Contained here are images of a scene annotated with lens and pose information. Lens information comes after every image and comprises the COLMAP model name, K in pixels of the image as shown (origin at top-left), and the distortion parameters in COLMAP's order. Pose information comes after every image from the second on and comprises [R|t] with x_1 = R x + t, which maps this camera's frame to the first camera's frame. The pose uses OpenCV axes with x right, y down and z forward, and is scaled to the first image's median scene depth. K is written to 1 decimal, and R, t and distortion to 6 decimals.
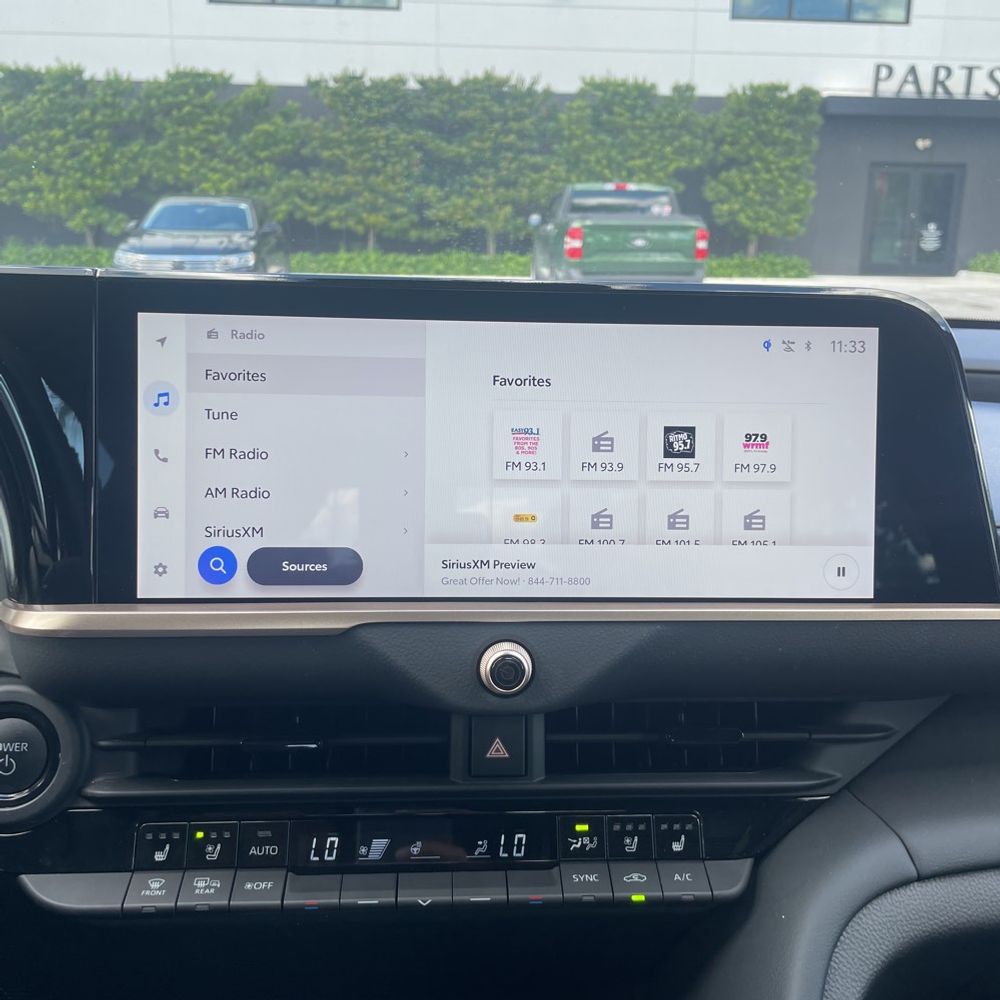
lens RADIAL K [[1071.1, 0, 500.3], [0, 1071.1, 496.7], [0, 0, 1]] dist [0.029129, 0.000000]
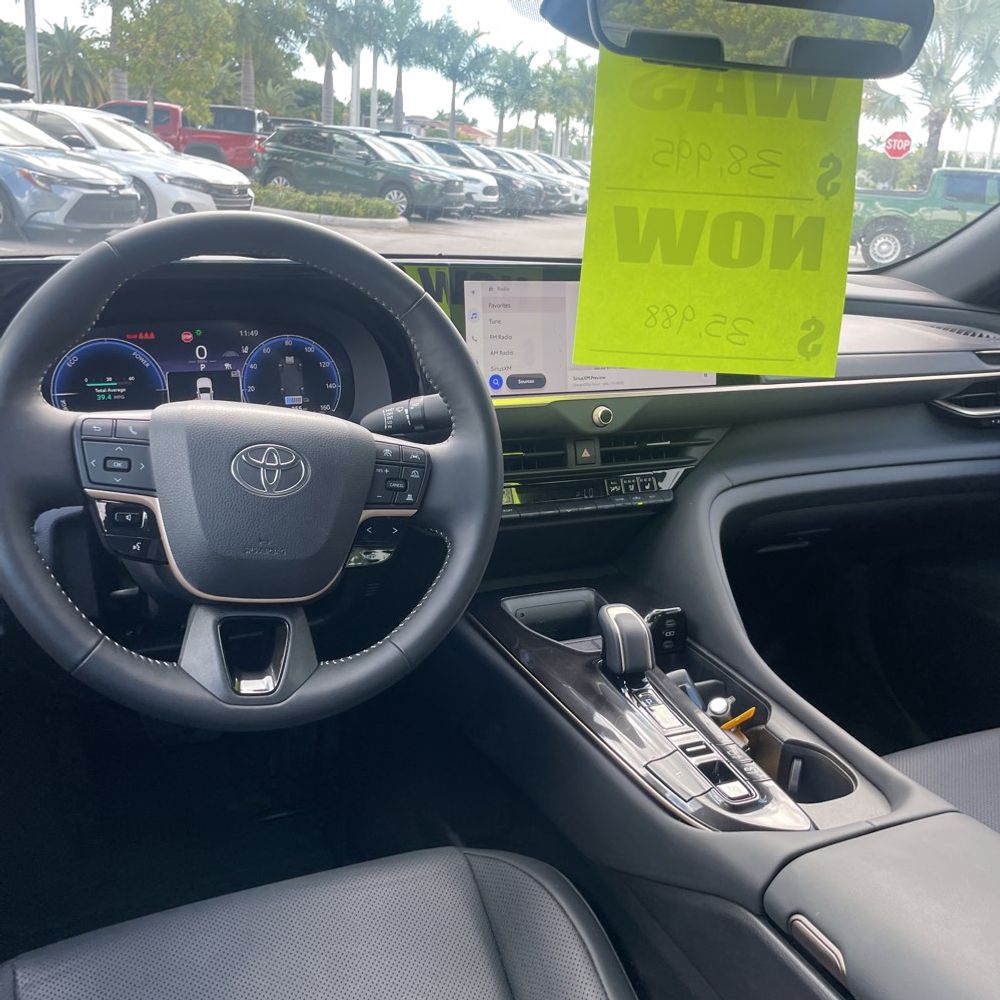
lens RADIAL K [[1071.1, 0, 499.8], [0, 1071.1, 501.0], [0, 0, 1]] dist [0.029129, 0.000000]
pose [[0.929920, -0.085715, 0.357633, -1.154120], [0.048777, 0.992615, 0.111072, 0.060493], [-0.364513, -0.085844, 0.927233, -1.327561]]
